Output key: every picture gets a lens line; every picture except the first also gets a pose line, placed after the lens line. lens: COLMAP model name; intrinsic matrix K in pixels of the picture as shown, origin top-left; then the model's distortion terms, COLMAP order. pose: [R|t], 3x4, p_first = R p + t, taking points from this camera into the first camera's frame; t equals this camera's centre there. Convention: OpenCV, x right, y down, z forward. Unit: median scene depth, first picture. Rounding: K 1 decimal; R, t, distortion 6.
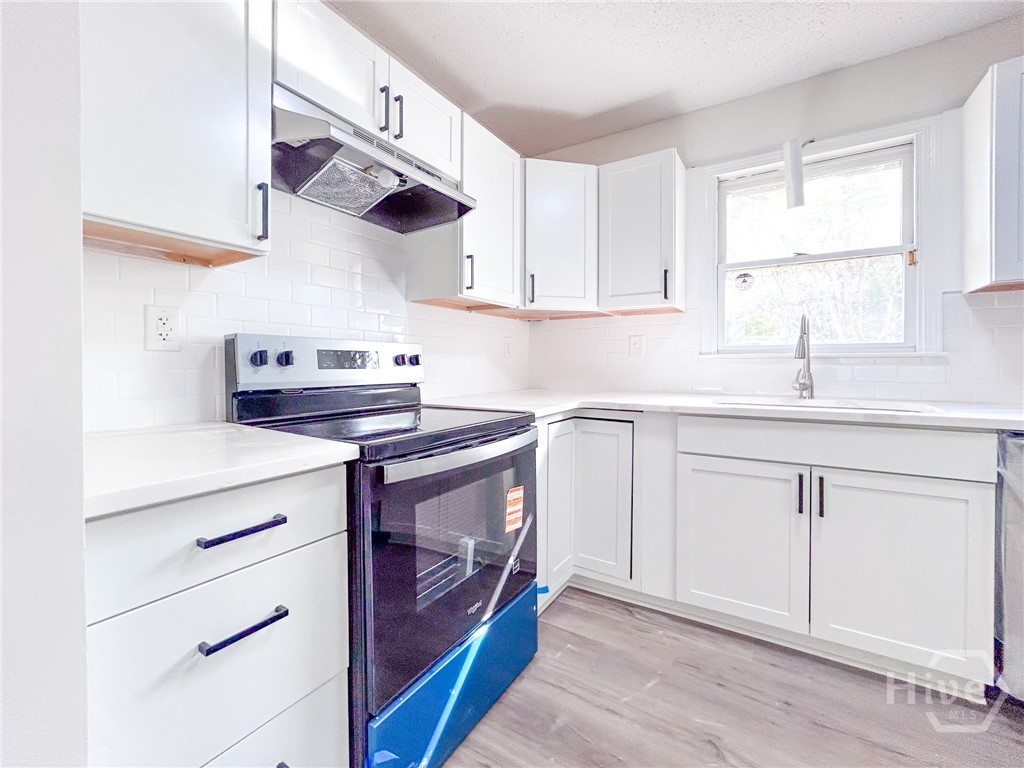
lens RADIAL K [[426.5, 0, 511.0], [0, 426.5, 373.4], [0, 0, 1]] dist [-0.022679, 0.009564]
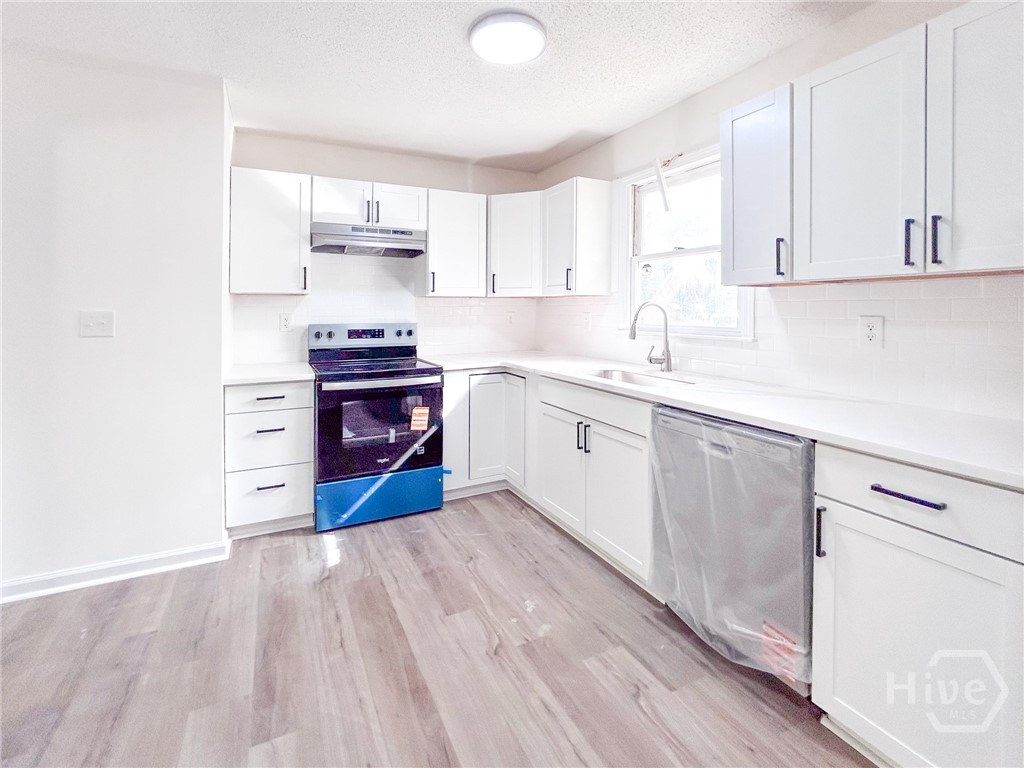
lens RADIAL K [[452.6, 0, 488.6], [0, 452.6, 312.6], [0, 0, 1]] dist [-0.022371, 0.006233]
pose [[0.843994, 0.001275, -0.536351, 1.195004], [-0.009490, 0.999876, -0.012557, -0.107128], [0.536269, 0.015688, 0.843901, -0.450815]]
